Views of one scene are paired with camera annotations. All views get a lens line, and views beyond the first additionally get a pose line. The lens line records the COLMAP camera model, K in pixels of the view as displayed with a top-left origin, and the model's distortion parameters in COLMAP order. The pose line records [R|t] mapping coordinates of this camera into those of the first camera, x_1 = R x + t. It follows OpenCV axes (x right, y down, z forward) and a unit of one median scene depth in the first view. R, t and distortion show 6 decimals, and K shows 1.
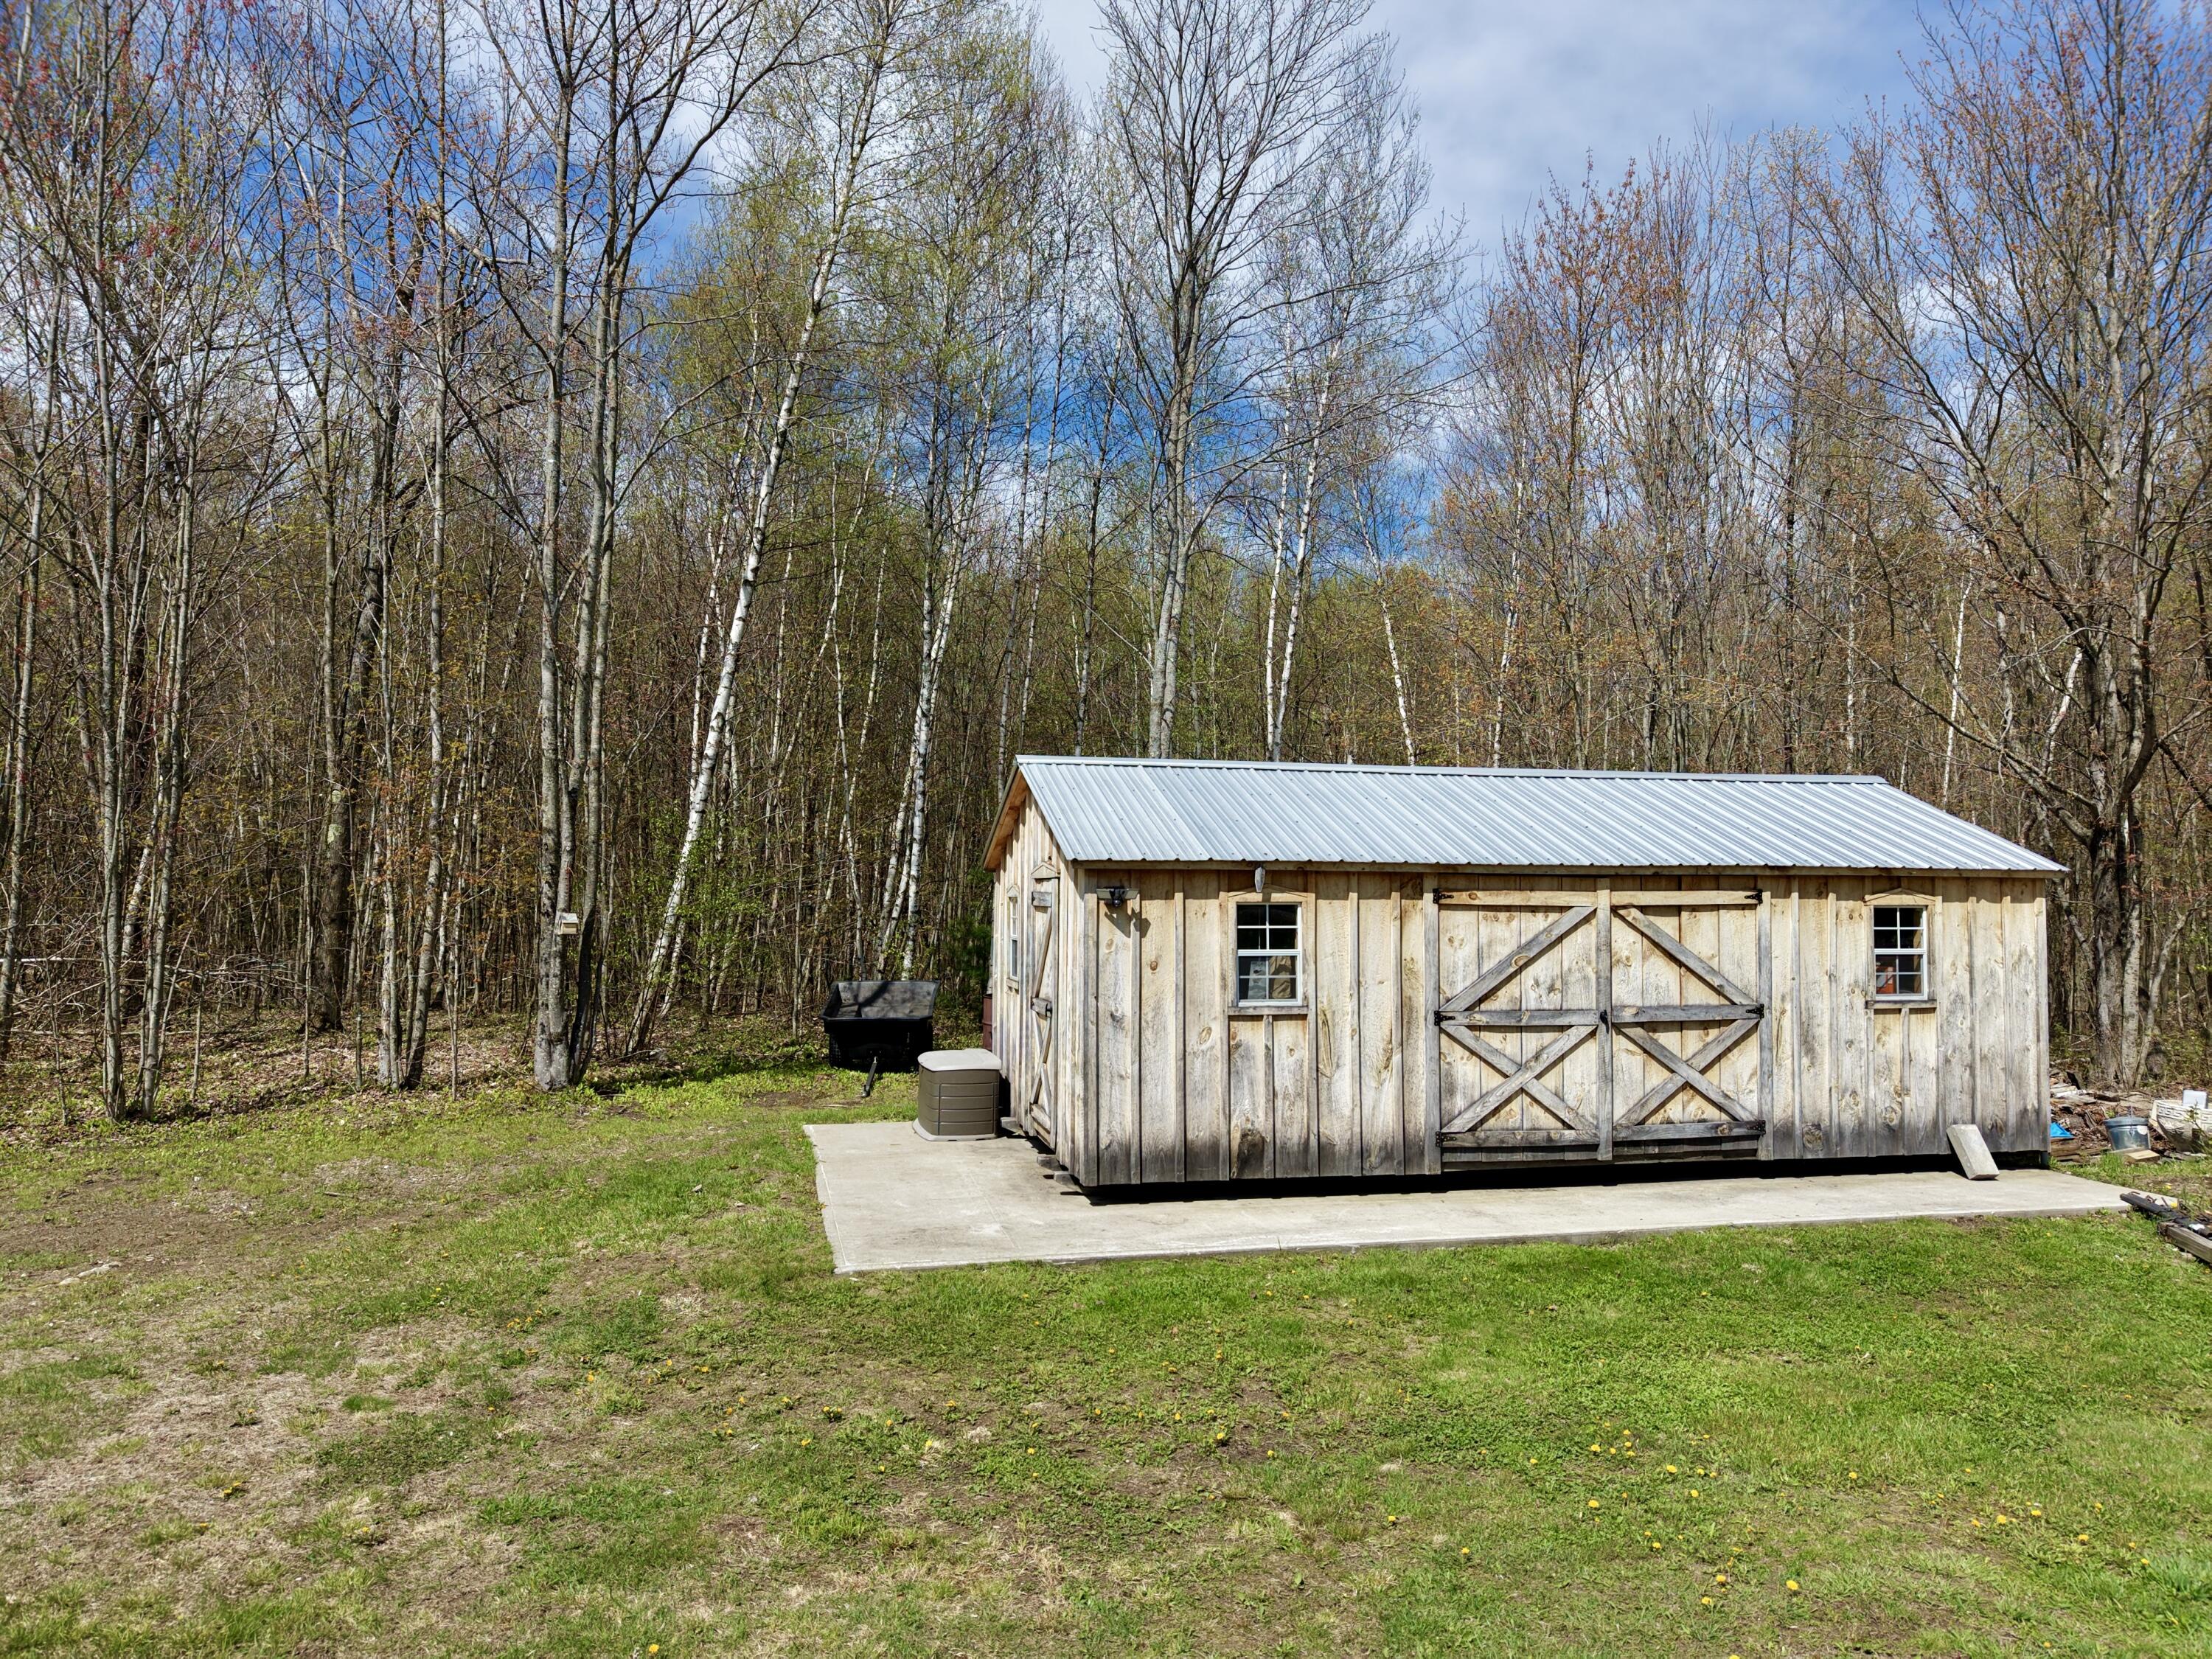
lens RADIAL K [[1501.1, 0, 1106.0], [0, 1501.1, 829.5], [0, 0, 1]] dist [0.002031, 0.000373]
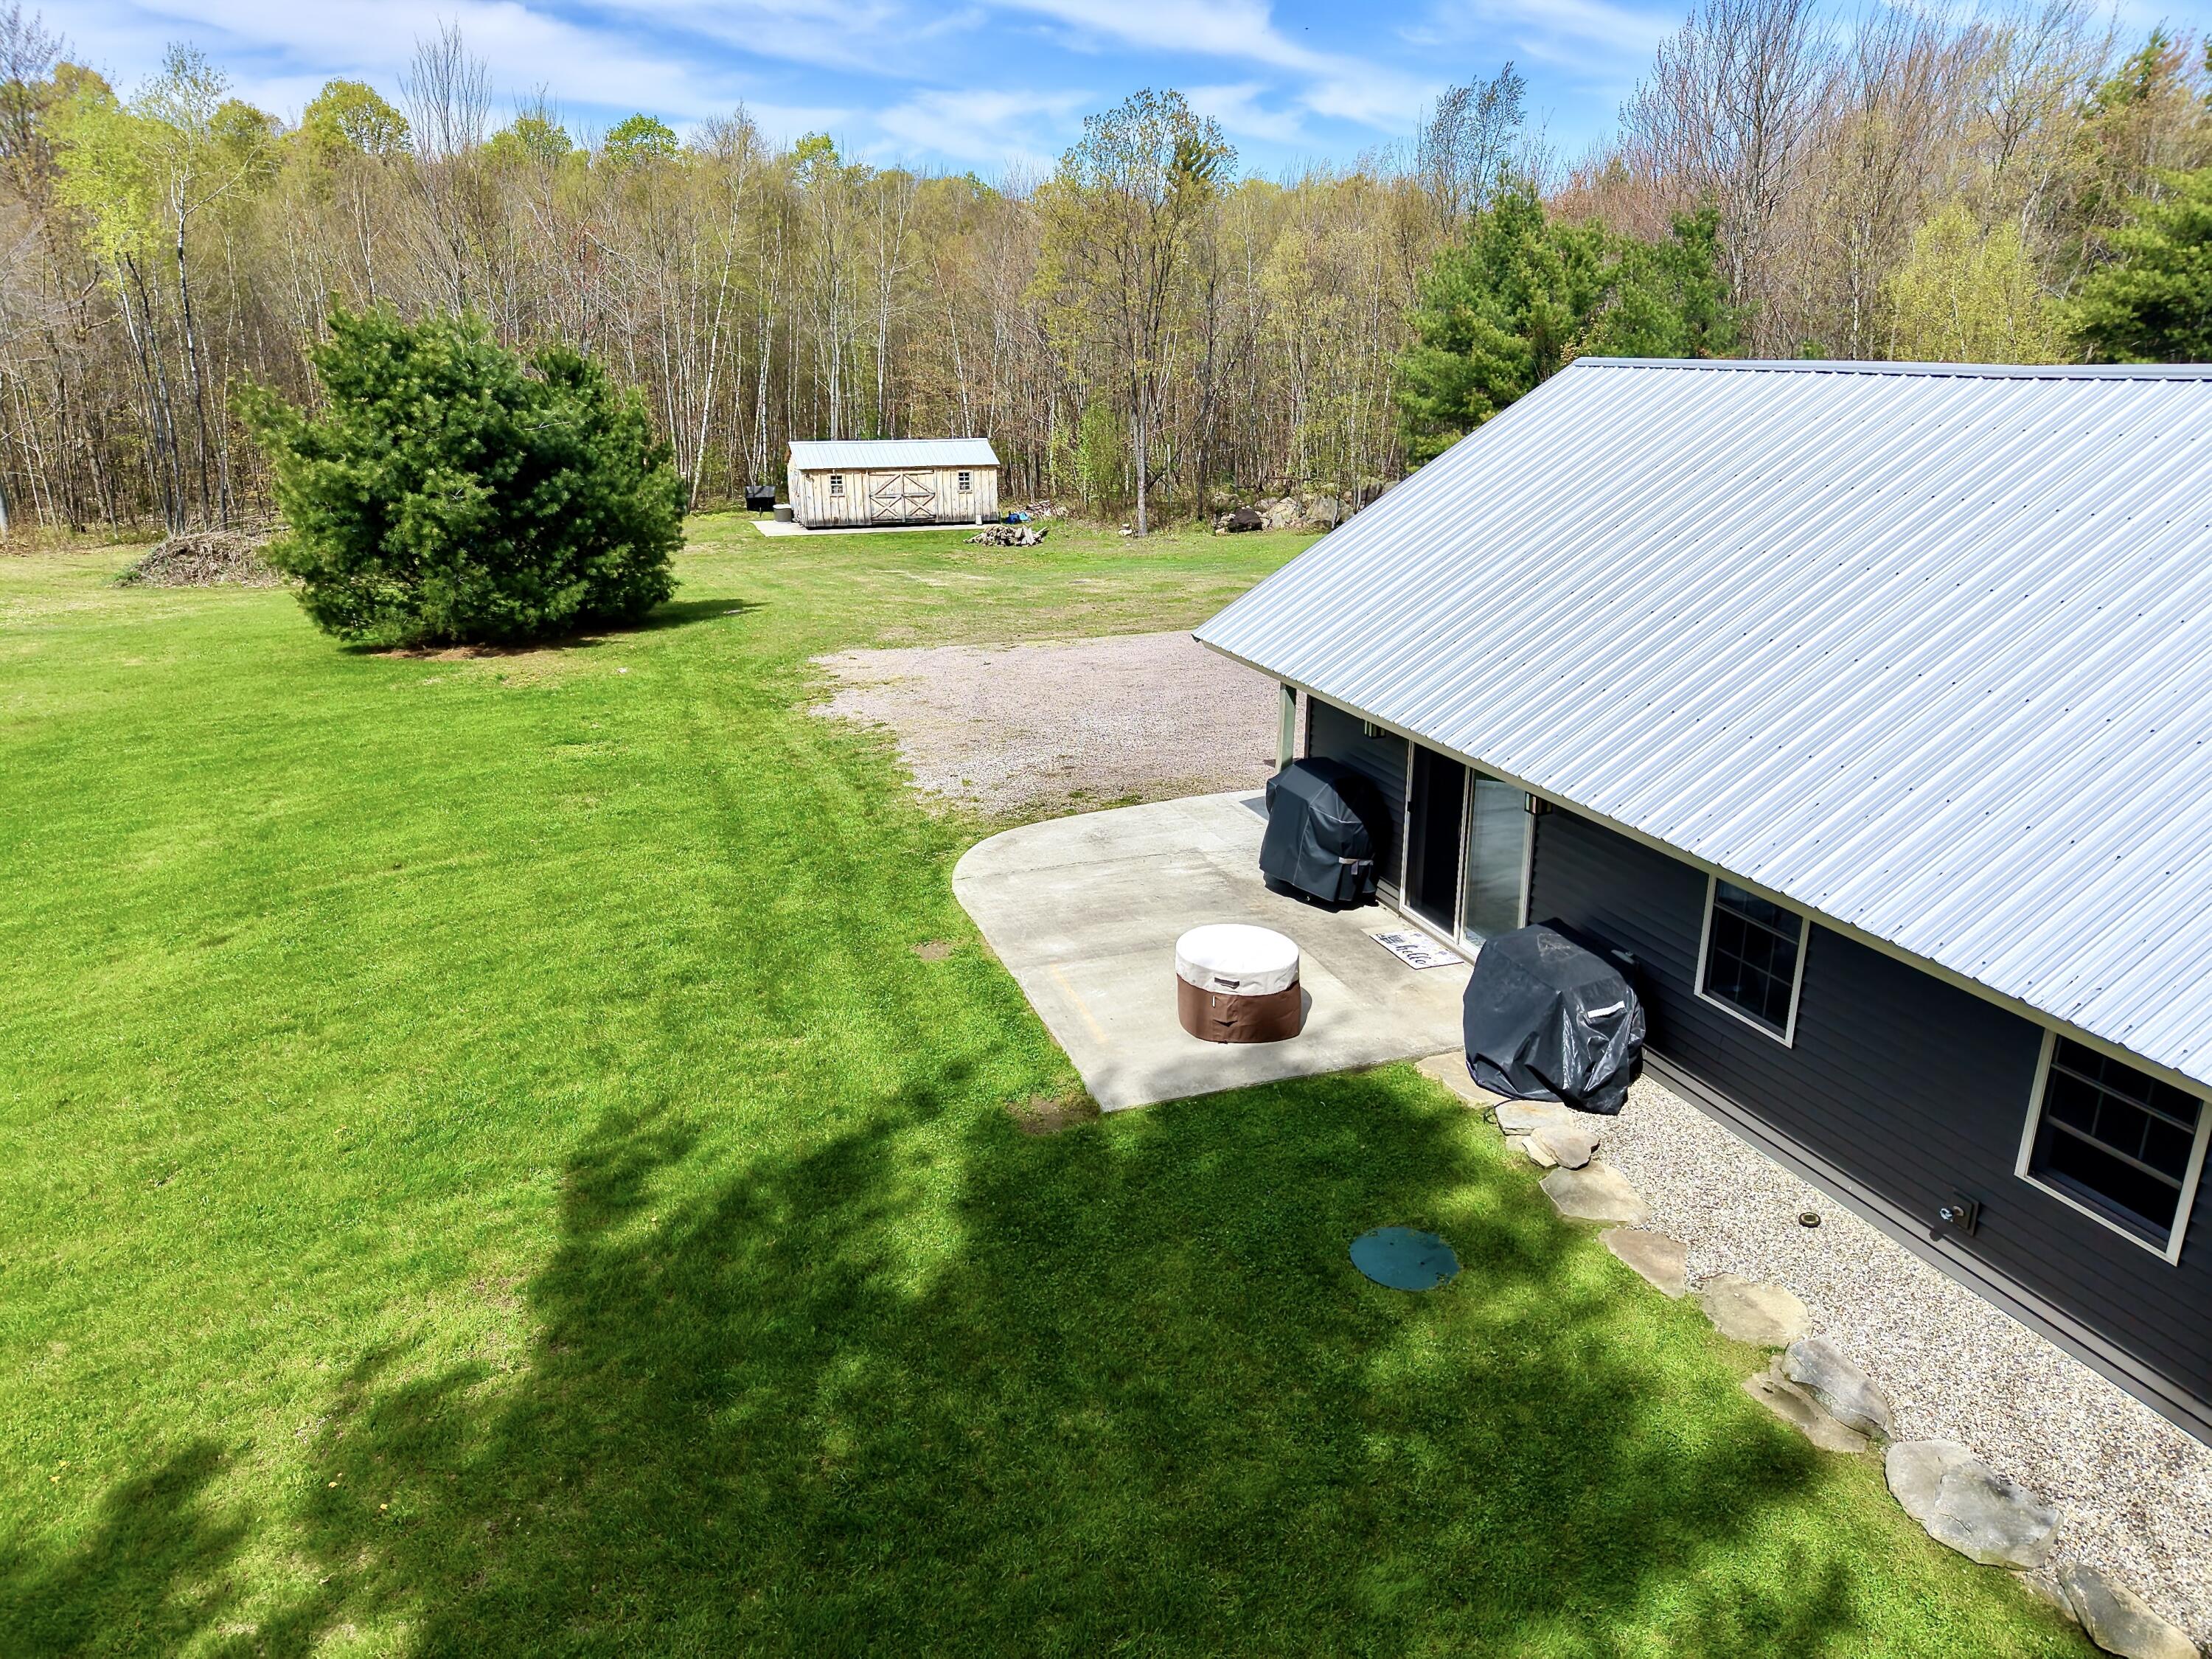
lens RADIAL K [[1501.1, 0, 1106.0], [0, 1501.1, 829.5], [0, 0, 1]] dist [0.002031, 0.000373]
pose [[0.994659, -0.038383, 0.095814, 0.496261], [0.003497, 0.940287, 0.340365, -0.580773], [-0.103157, -0.338212, 0.935399, -4.536539]]
